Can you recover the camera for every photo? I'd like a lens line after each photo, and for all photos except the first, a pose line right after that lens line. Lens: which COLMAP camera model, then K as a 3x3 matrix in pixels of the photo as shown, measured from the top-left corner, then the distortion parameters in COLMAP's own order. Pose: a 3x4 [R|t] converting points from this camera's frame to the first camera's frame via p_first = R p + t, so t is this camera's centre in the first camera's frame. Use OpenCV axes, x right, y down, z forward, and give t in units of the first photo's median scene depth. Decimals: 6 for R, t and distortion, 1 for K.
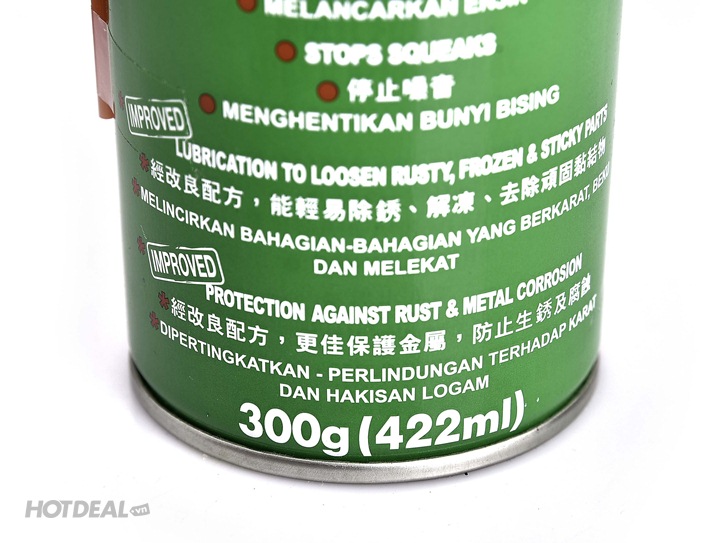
lens RADIAL K [[1861.7, 0, 356.7], [0, 1861.7, 275.8], [0, 0, 1]] dist [0.233149, 0.000000]
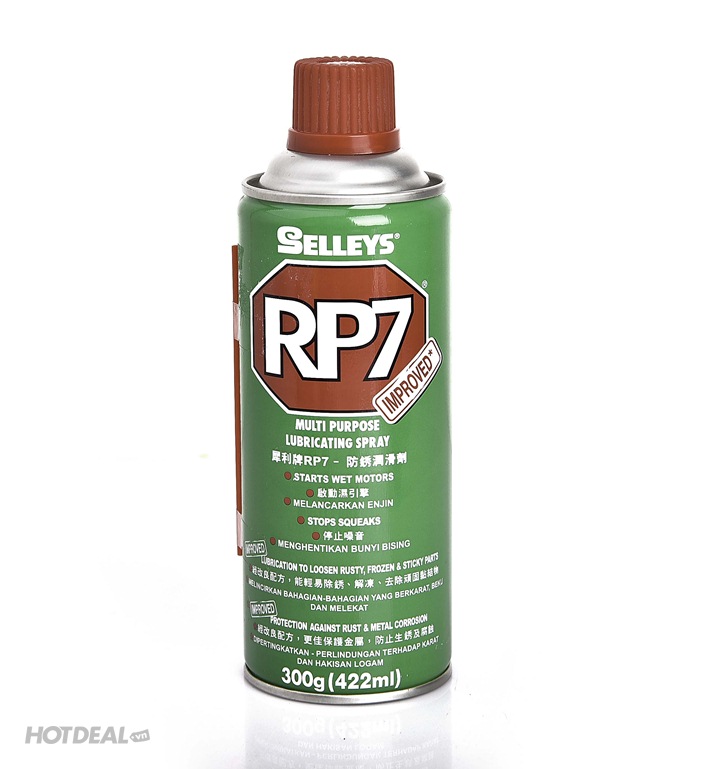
lens RADIAL K [[2729.6, 0, 357.5], [0, 2729.6, 389.1], [0, 0, 1]] dist [-0.016394, 0.000000]
pose [[0.988151, 0.028380, -0.150840, 0.577241], [-0.064686, 0.968219, -0.241592, 0.586551], [0.139190, 0.248487, 0.958582, -2.558432]]
